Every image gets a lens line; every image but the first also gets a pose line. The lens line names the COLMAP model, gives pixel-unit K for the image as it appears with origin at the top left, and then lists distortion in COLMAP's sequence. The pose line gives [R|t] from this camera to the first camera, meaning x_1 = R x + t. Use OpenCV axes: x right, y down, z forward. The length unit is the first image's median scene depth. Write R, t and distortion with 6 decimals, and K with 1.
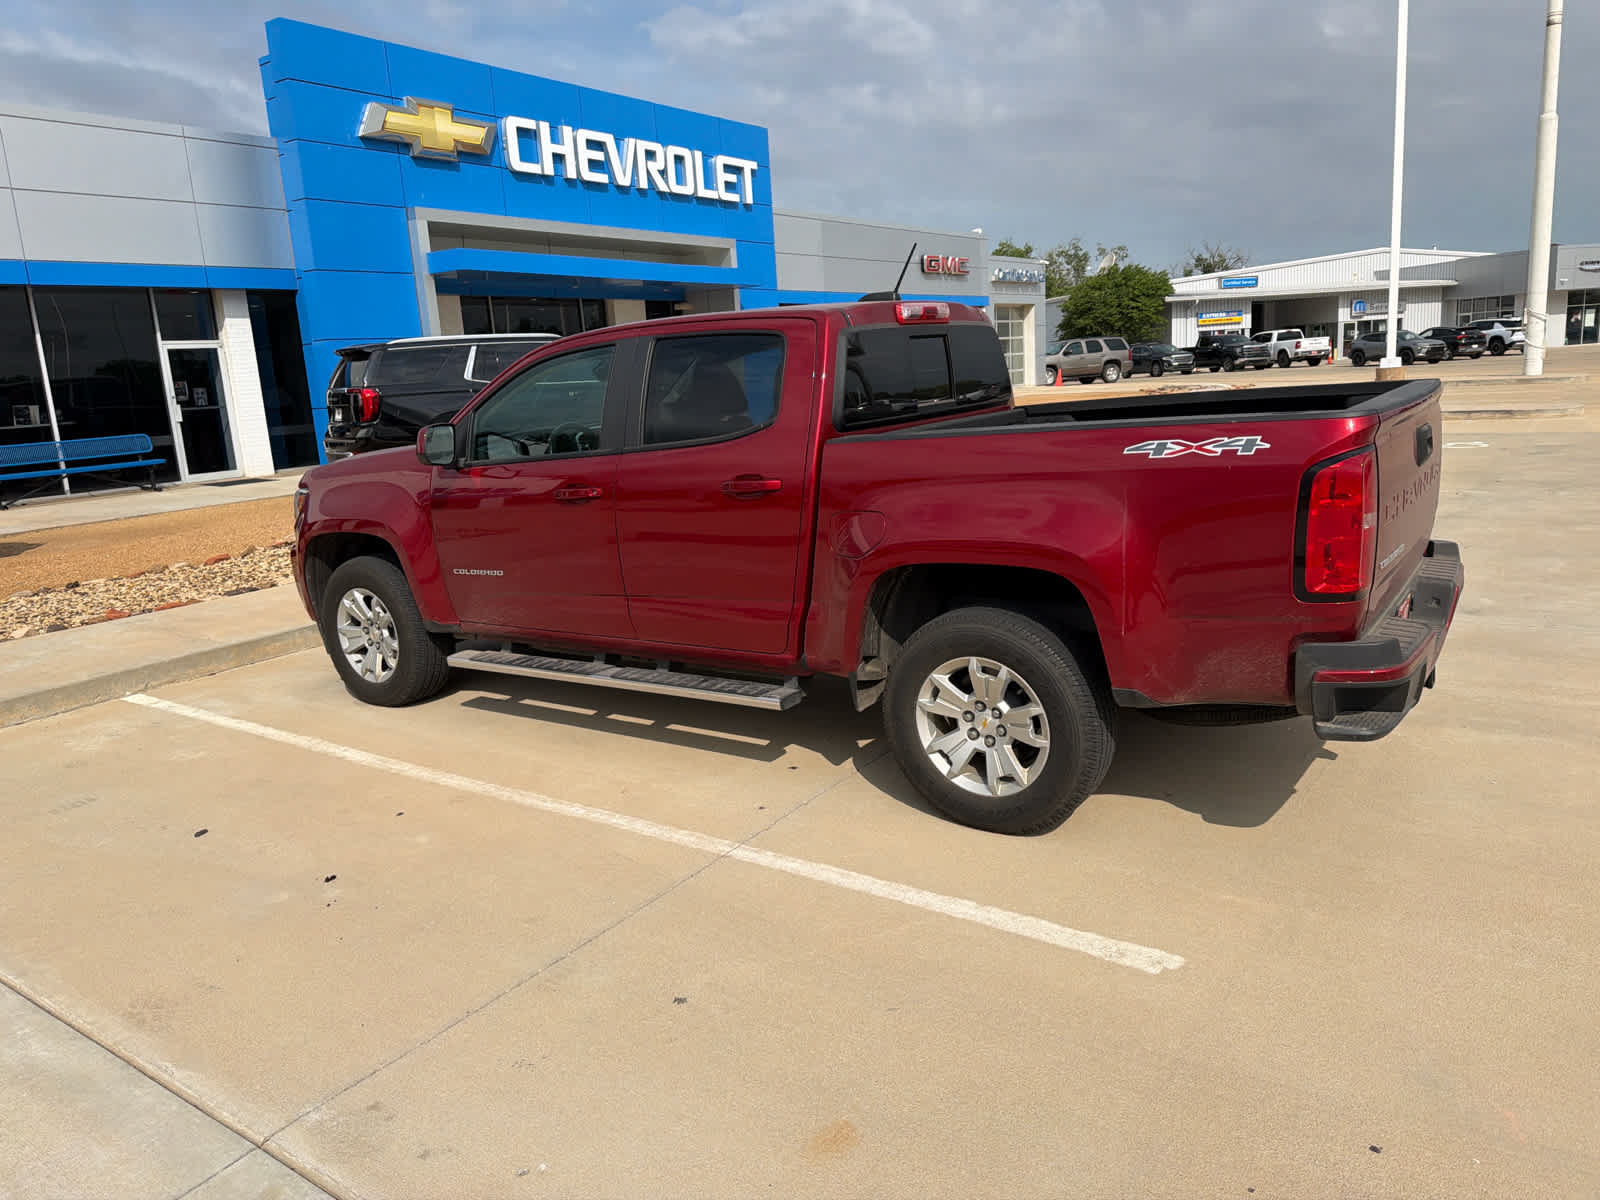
lens RADIAL K [[1127.2, 0, 800.0], [0, 1127.2, 600.0], [0, 0, 1]] dist [0.057585, -0.071659]
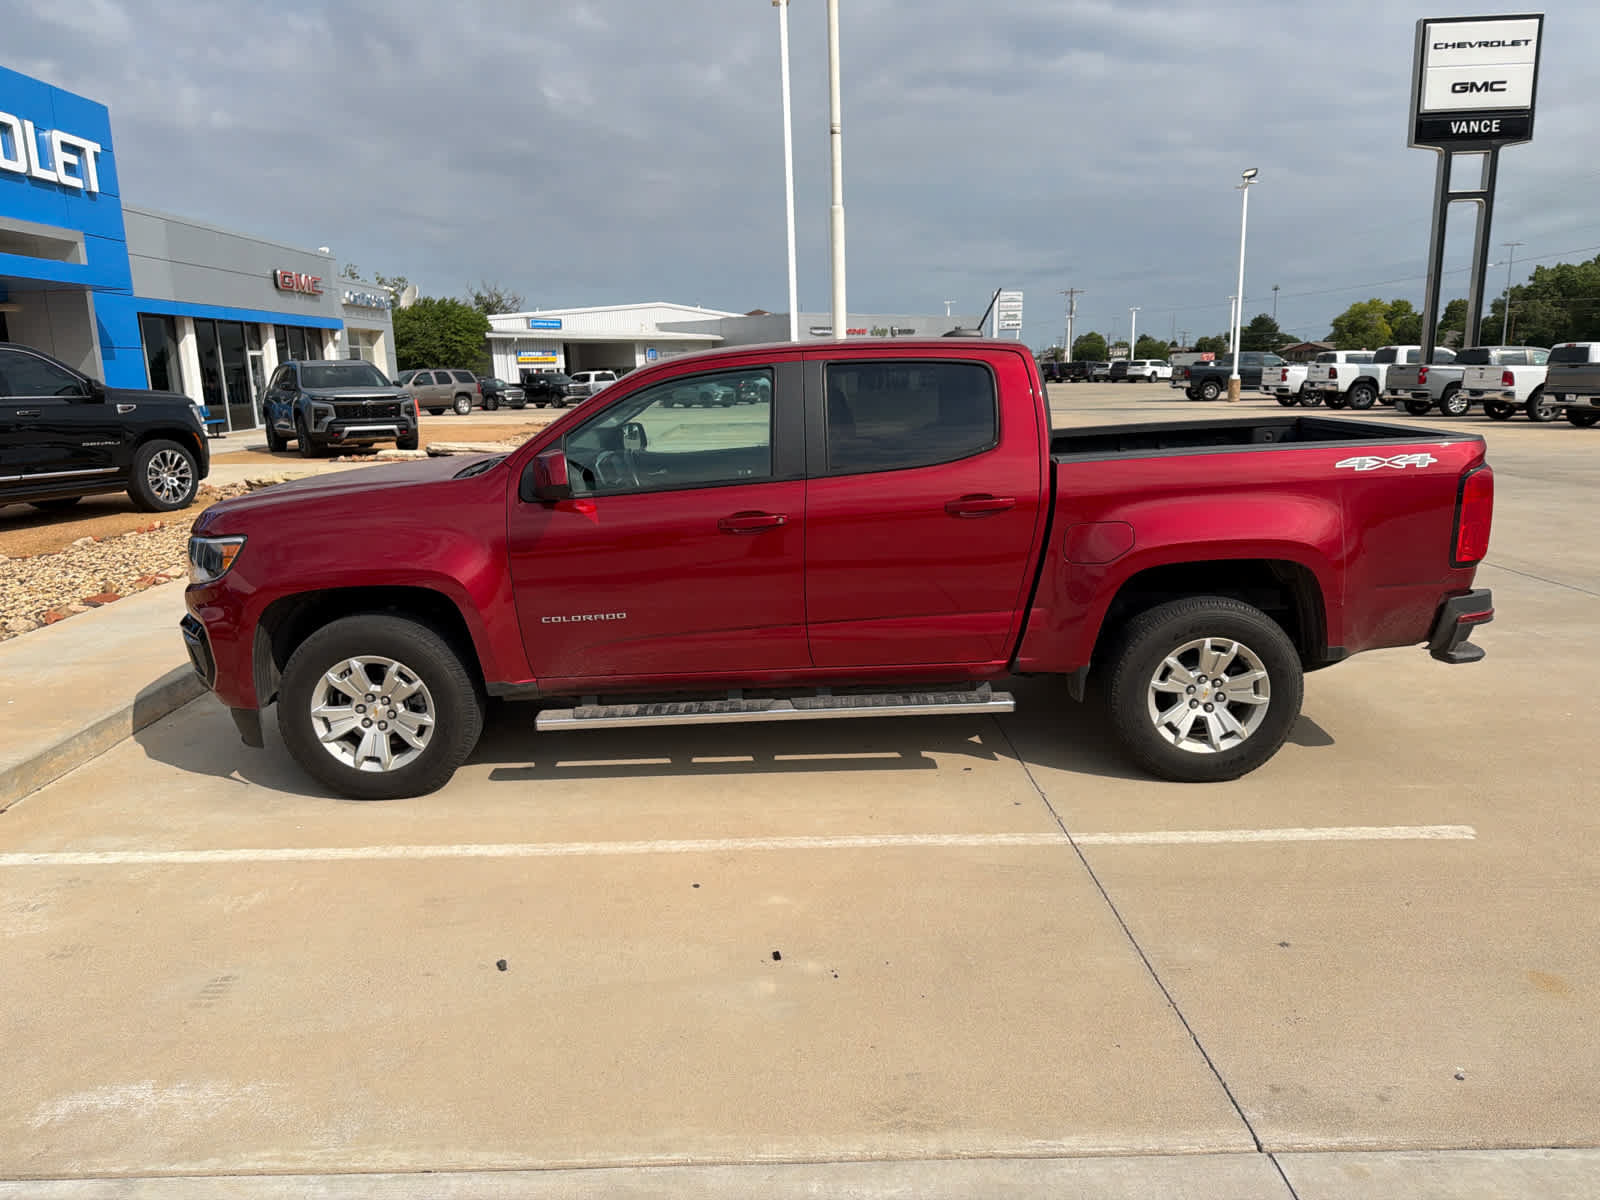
lens RADIAL K [[1130.9, 0, 794.8], [0, 1130.9, 601.1], [0, 0, 1]] dist [0.062865, -0.071200]
pose [[0.815405, -0.077044, 0.573740, -0.164423], [0.093366, 0.995631, 0.001004, -0.005749], [-0.571311, 0.052749, 0.819037, 0.045928]]
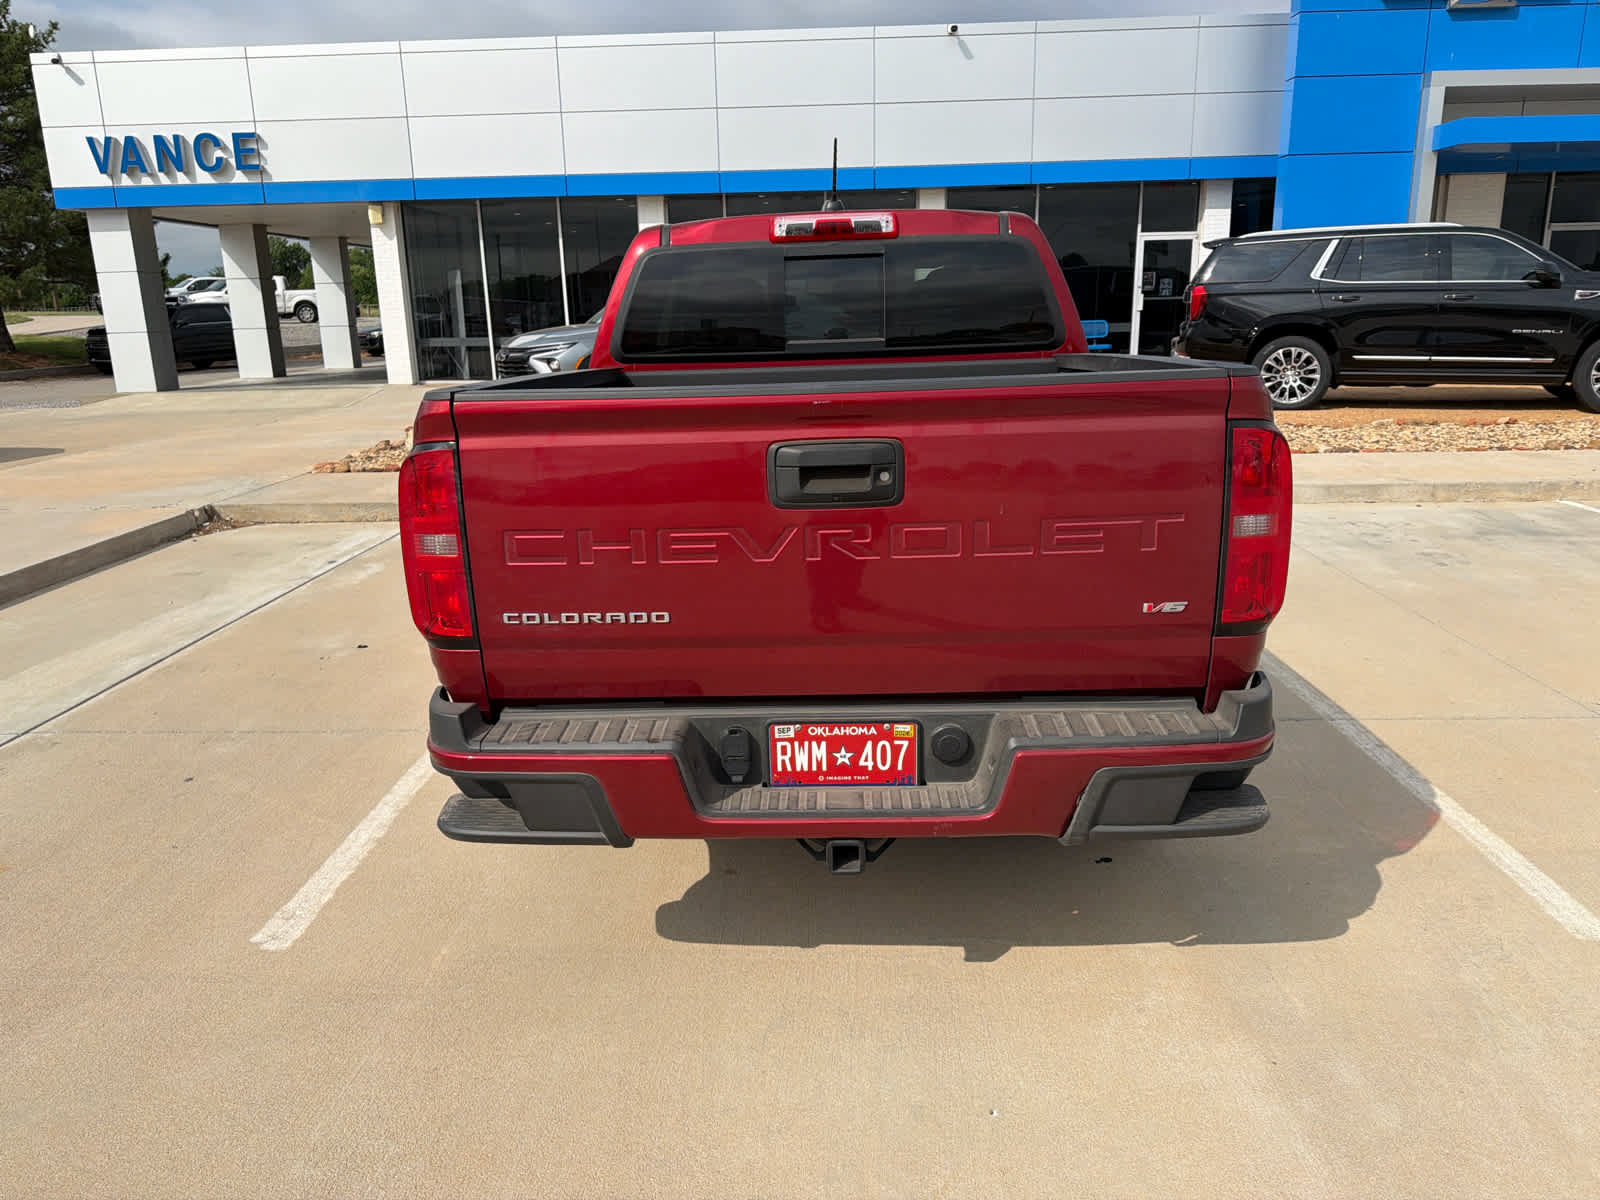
lens RADIAL K [[1130.9, 0, 794.8], [0, 1130.9, 601.1], [0, 0, 1]] dist [0.062865, -0.071200]
pose [[0.538095, 0.260125, -0.801741, 0.185175], [-0.181773, 0.964618, 0.190972, -0.033032], [0.823050, 0.042973, 0.566340, 0.117428]]
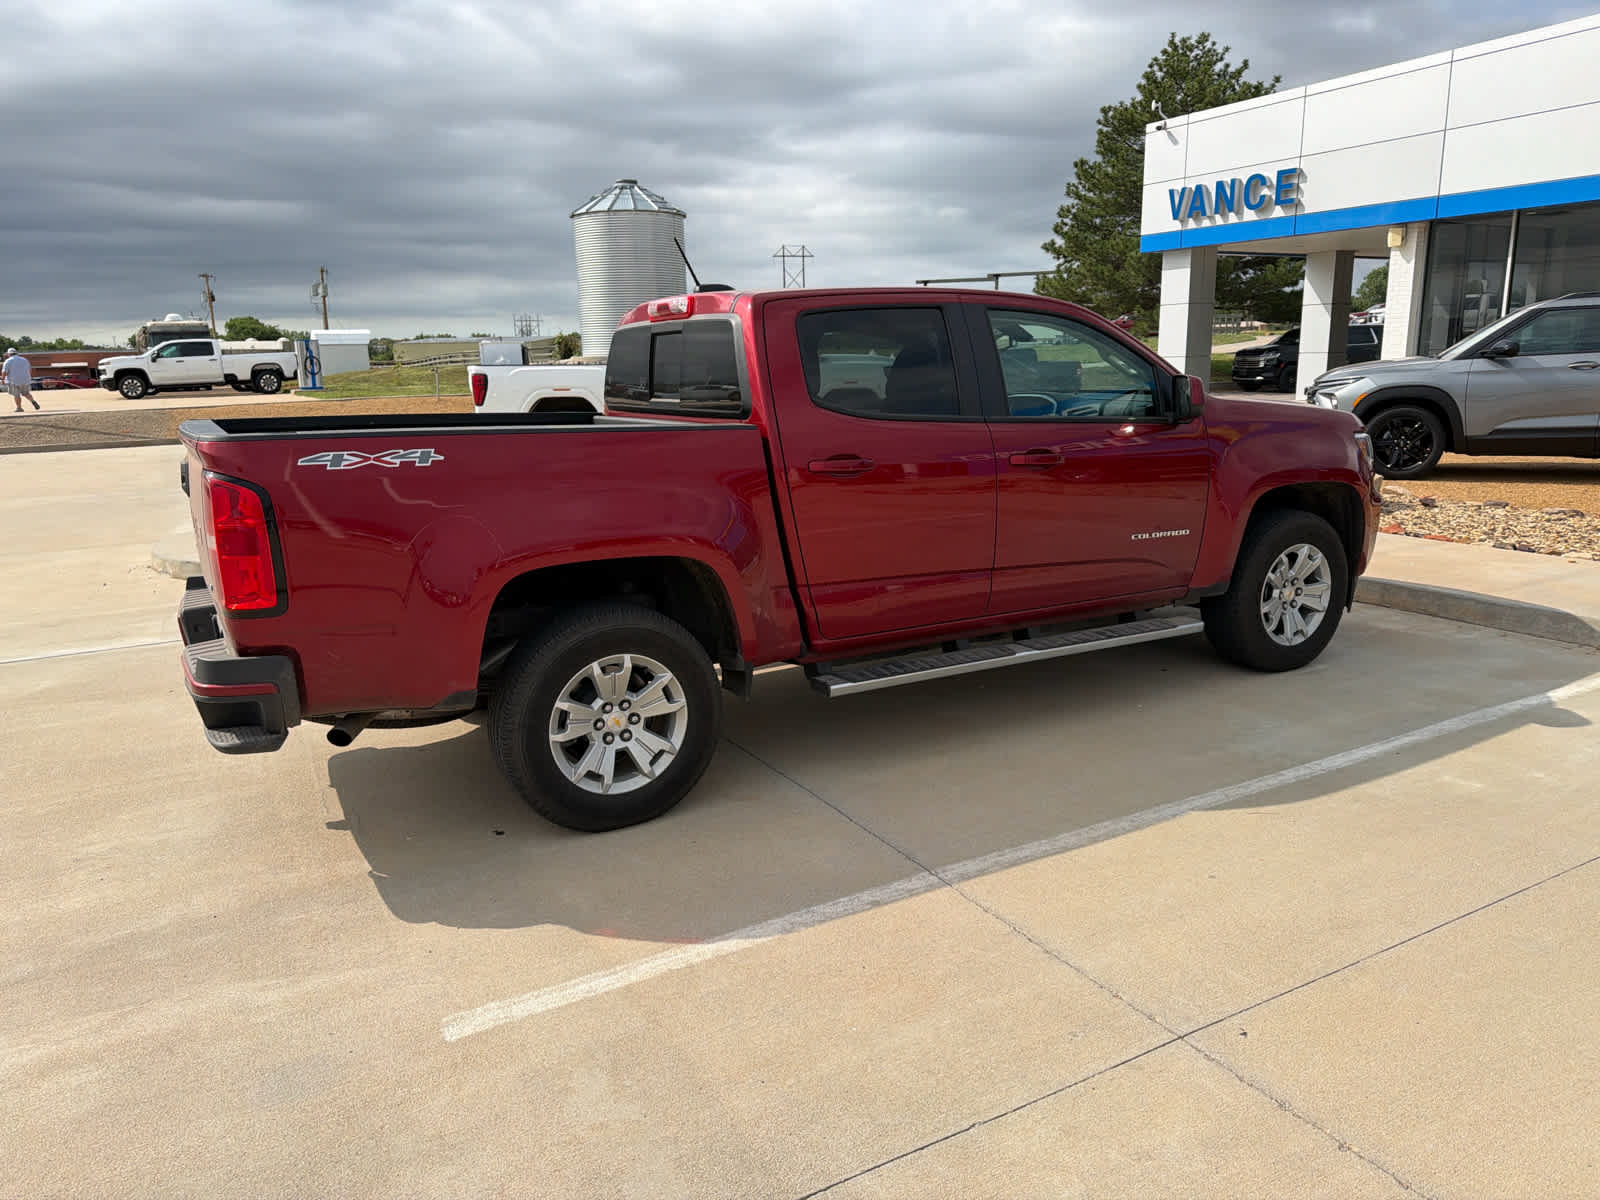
lens RADIAL K [[1141.1, 0, 795.3], [0, 1141.1, 599.2], [0, 0, 1]] dist [0.045020, -0.057434]
pose [[-0.445756, 0.260199, -0.856504, 0.223896], [-0.131648, 0.927362, 0.350240, -0.086796], [0.885421, 0.268879, -0.379122, 0.348940]]
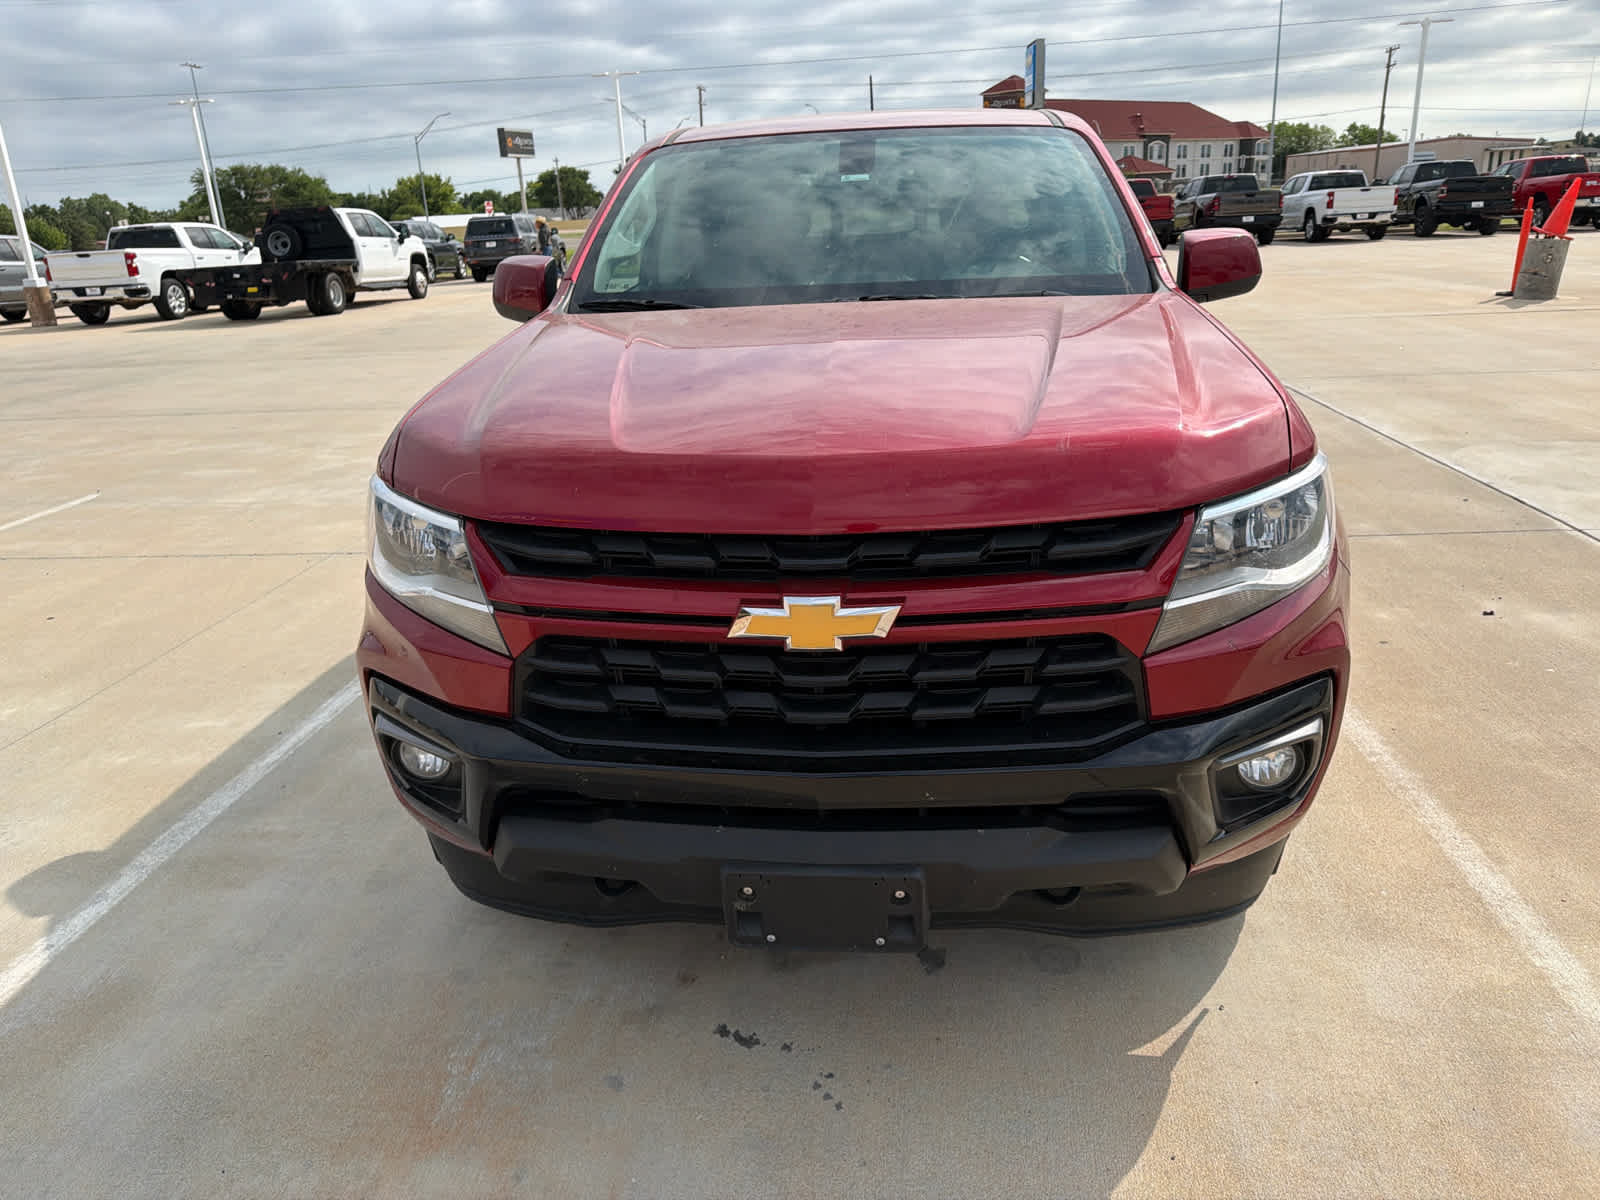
lens RADIAL K [[1149.6, 0, 795.1], [0, 1149.6, 603.0], [0, 0, 1]] dist [0.002853, -0.003904]
pose [[-0.471219, -0.209273, 0.856830, -0.193284], [0.254467, 0.897881, 0.359245, -0.062495], [-0.844512, 0.387318, -0.369845, 0.365271]]
